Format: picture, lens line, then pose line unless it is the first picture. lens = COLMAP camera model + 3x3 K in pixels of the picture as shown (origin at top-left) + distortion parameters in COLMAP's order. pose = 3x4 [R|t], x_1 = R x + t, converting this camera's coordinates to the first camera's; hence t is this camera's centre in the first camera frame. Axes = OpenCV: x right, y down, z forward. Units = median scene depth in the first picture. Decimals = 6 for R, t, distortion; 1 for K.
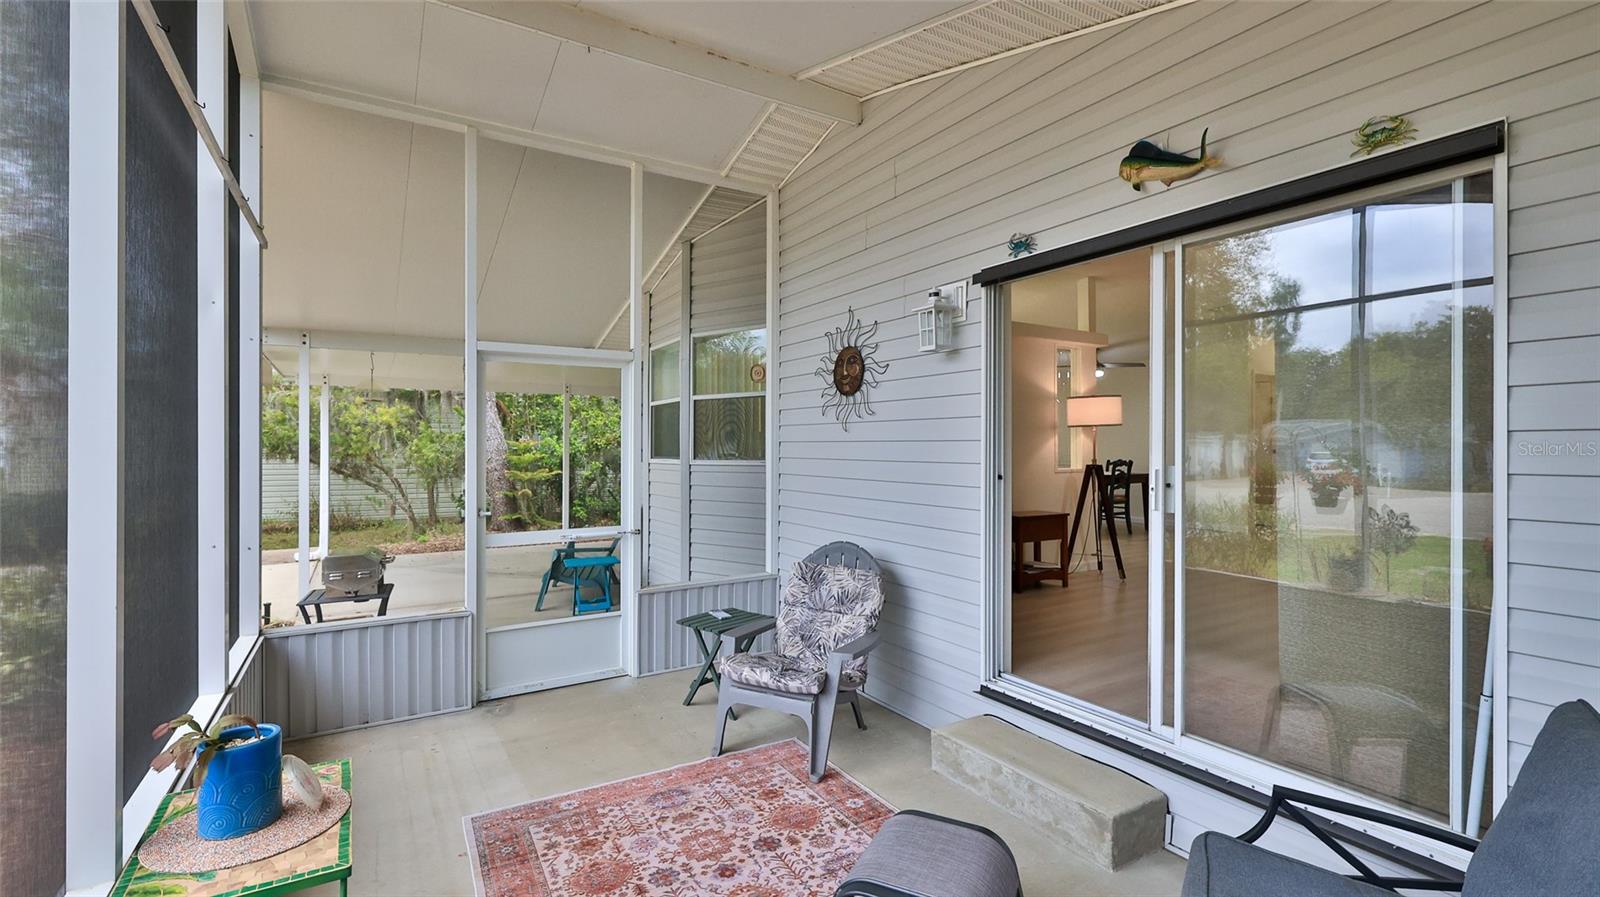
lens RADIAL K [[705.4, 0, 797.4], [0, 705.4, 448.9], [0, 0, 1]] dist [0.001859, 0.000404]
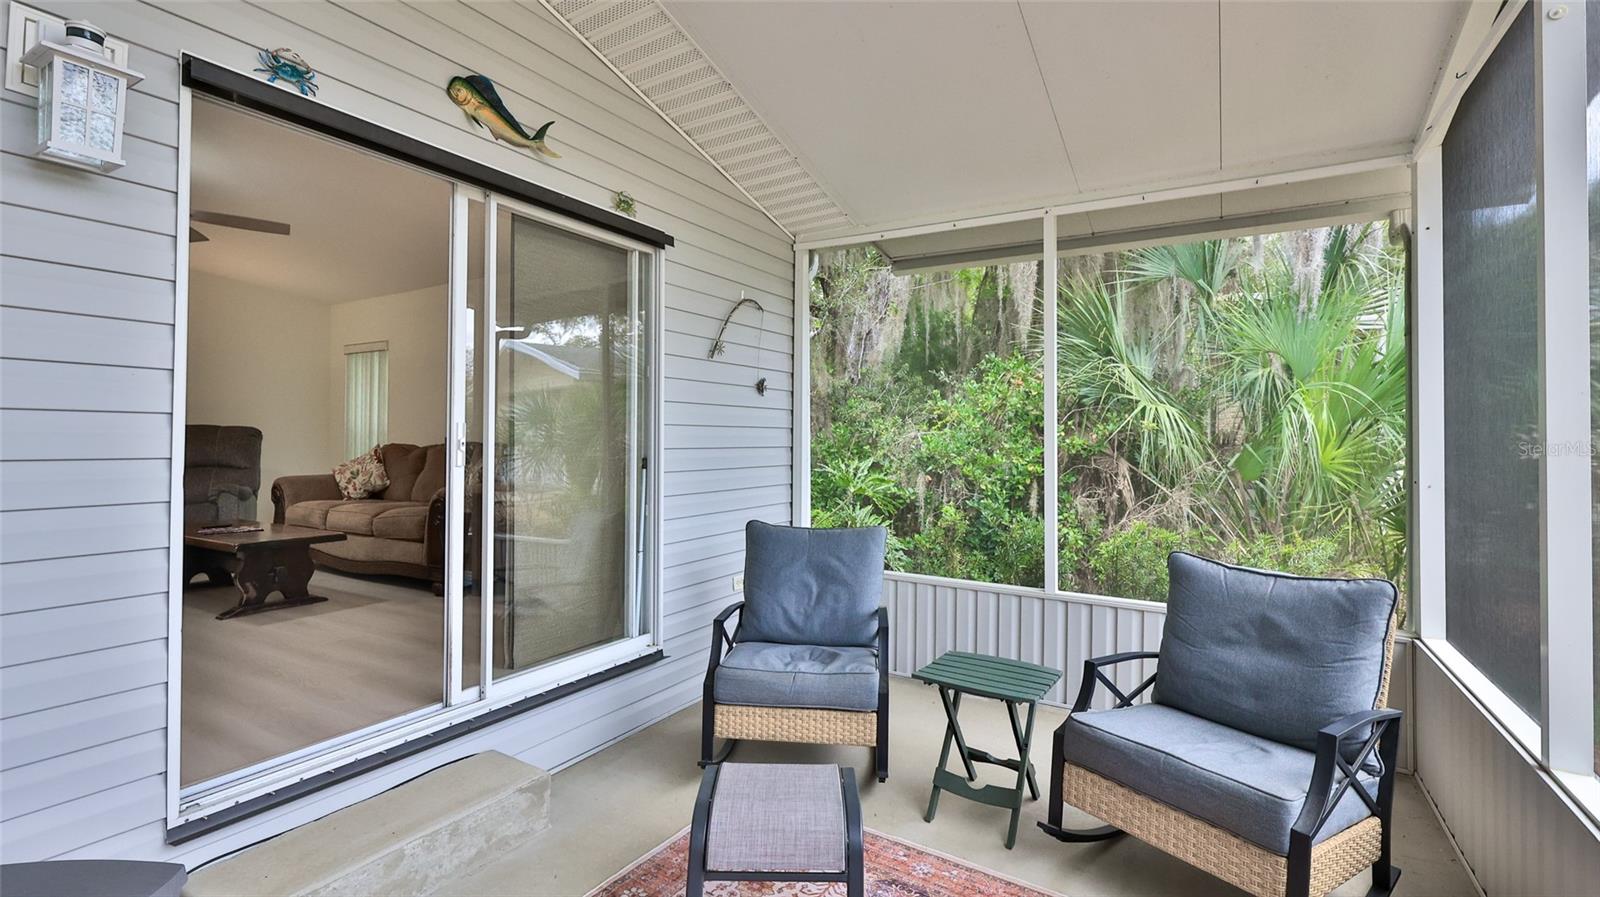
lens RADIAL K [[705.4, 0, 795.5], [0, 705.4, 442.9], [0, 0, 1]] dist [0.001859, 0.000404]
pose [[-0.452431, -0.007235, 0.891770, -0.486018], [-0.008796, 0.999955, 0.003650, 0.041579], [-0.891756, -0.006193, -0.452475, 0.935274]]
